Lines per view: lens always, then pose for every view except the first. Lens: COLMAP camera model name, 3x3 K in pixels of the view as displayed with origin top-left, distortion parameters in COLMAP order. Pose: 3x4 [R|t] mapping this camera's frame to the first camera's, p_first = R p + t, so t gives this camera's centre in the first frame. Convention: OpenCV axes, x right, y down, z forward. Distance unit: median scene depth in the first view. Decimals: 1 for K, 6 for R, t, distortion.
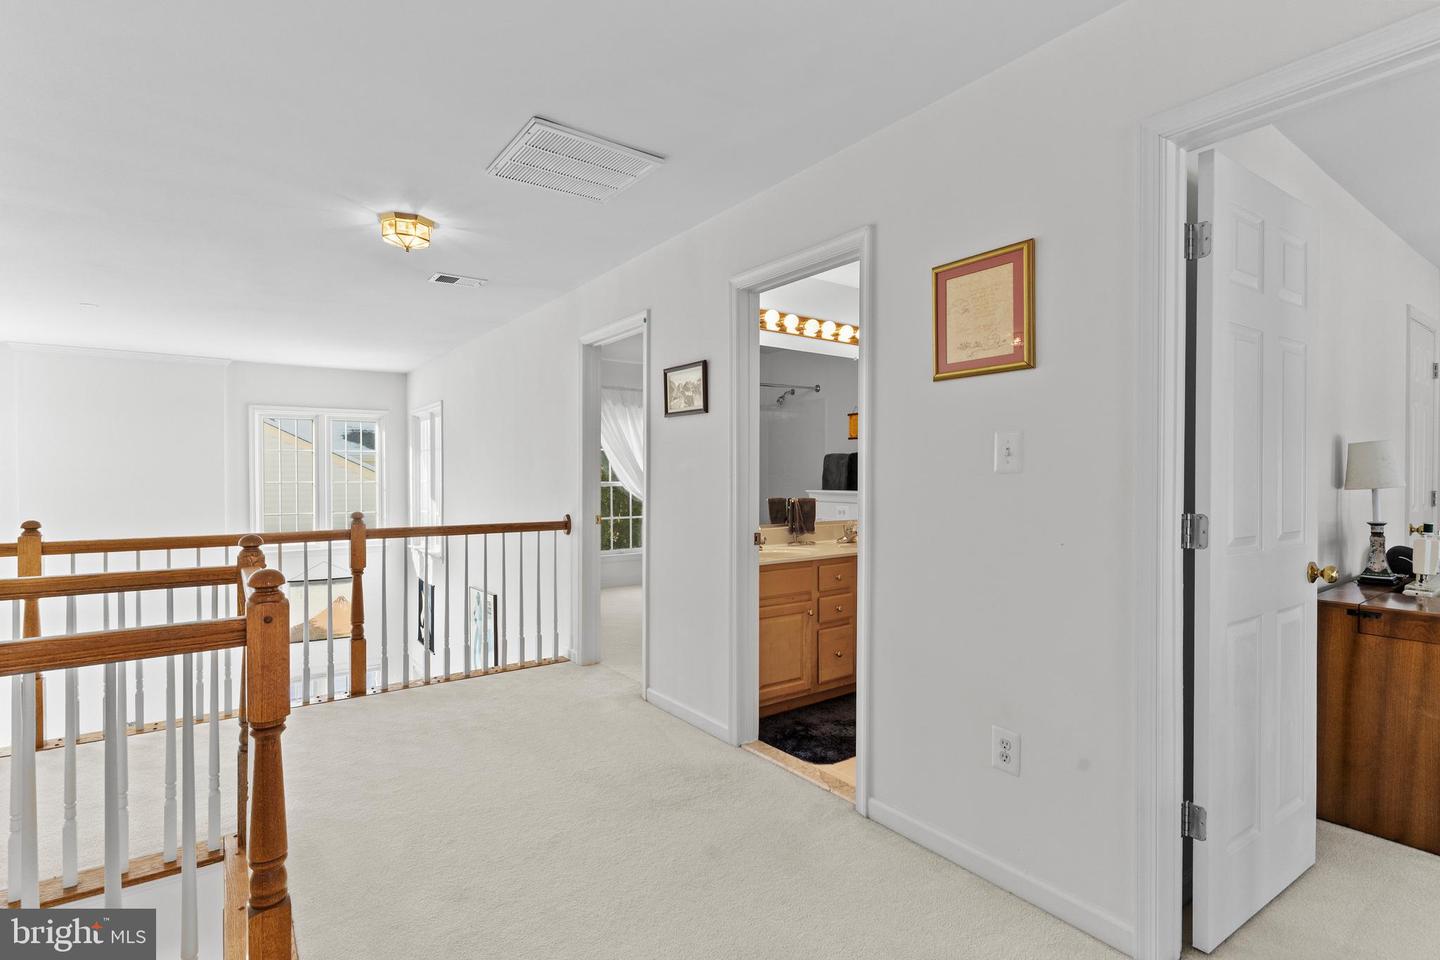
lens RADIAL K [[699.2, 0, 706.3], [0, 699.2, 470.7], [0, 0, 1]] dist [0.011472, -0.002078]
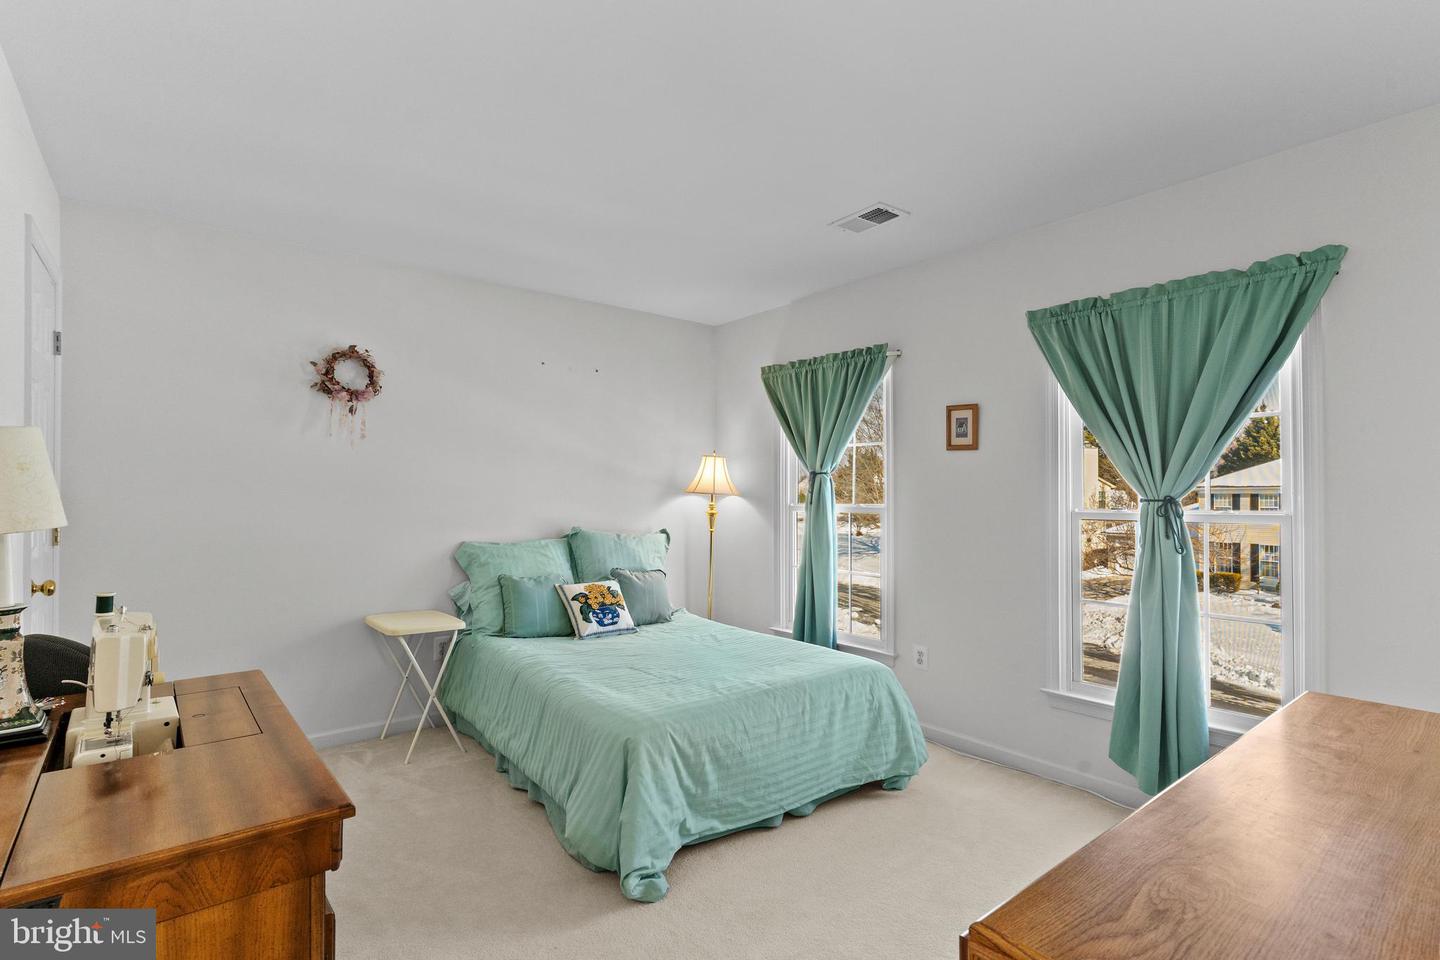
lens RADIAL K [[699.2, 0, 724.4], [0, 699.2, 486.6], [0, 0, 1]] dist [0.011472, -0.002078]
pose [[-0.038048, 0.001176, 0.999275, 0.469122], [0.002100, 0.999997, -0.001097, -0.003442], [-0.999274, 0.002057, -0.038050, 0.543886]]
